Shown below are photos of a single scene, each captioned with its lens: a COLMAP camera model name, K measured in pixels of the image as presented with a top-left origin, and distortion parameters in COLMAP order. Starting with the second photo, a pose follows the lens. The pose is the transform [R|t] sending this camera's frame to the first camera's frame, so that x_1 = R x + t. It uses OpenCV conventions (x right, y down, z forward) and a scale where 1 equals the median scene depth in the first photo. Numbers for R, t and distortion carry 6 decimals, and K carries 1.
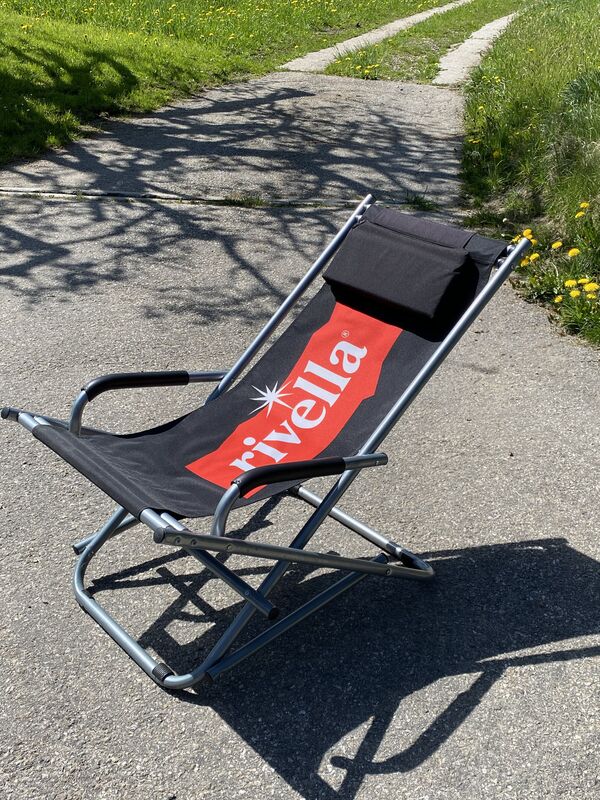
lens RADIAL K [[872.0, 0, 300.0], [0, 872.0, 400.0], [0, 0, 1]] dist [0.001098, -0.007927]
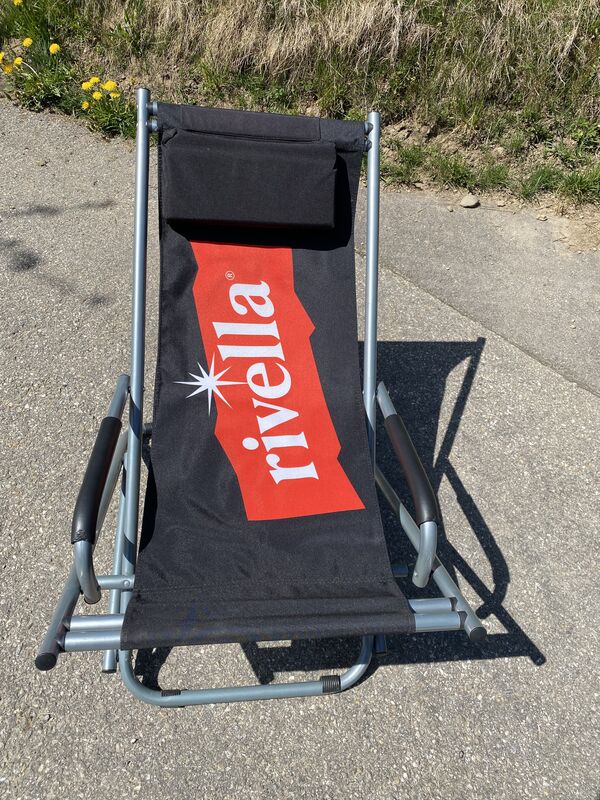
lens RADIAL K [[613.1, 0, 299.3], [0, 613.1, 404.1], [0, 0, 1]] dist [0.032950, 0.002781]
pose [[0.571433, -0.578749, 0.581819, -0.371113], [0.264703, 0.801068, 0.536863, -0.308495], [-0.776786, -0.152772, 0.610954, 0.585631]]
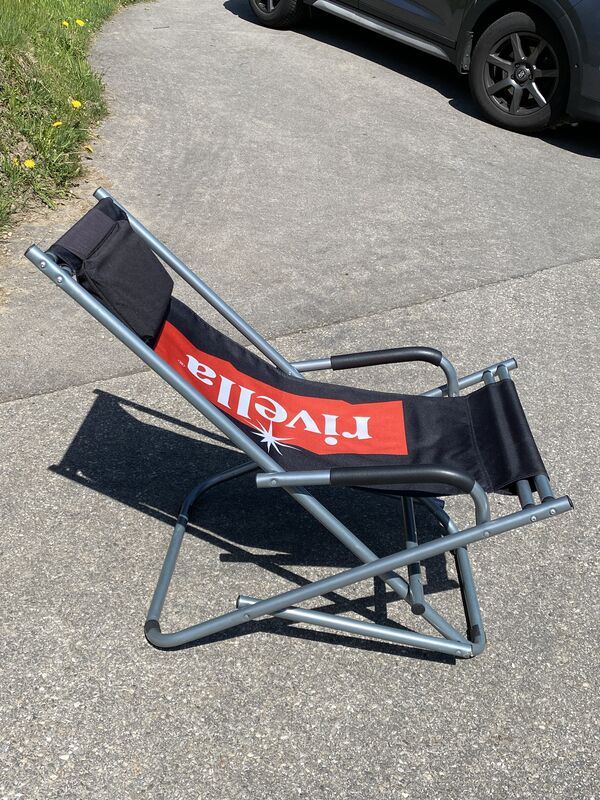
lens RADIAL K [[888.4, 0, 314.6], [0, 888.4, 400.2], [0, 0, 1]] dist [0.082664, -0.012524]
pose [[-0.724450, -0.381405, 0.574197, -0.593023], [0.209234, 0.672014, 0.710365, -0.686185], [-0.656805, 0.634765, -0.407038, 1.385479]]
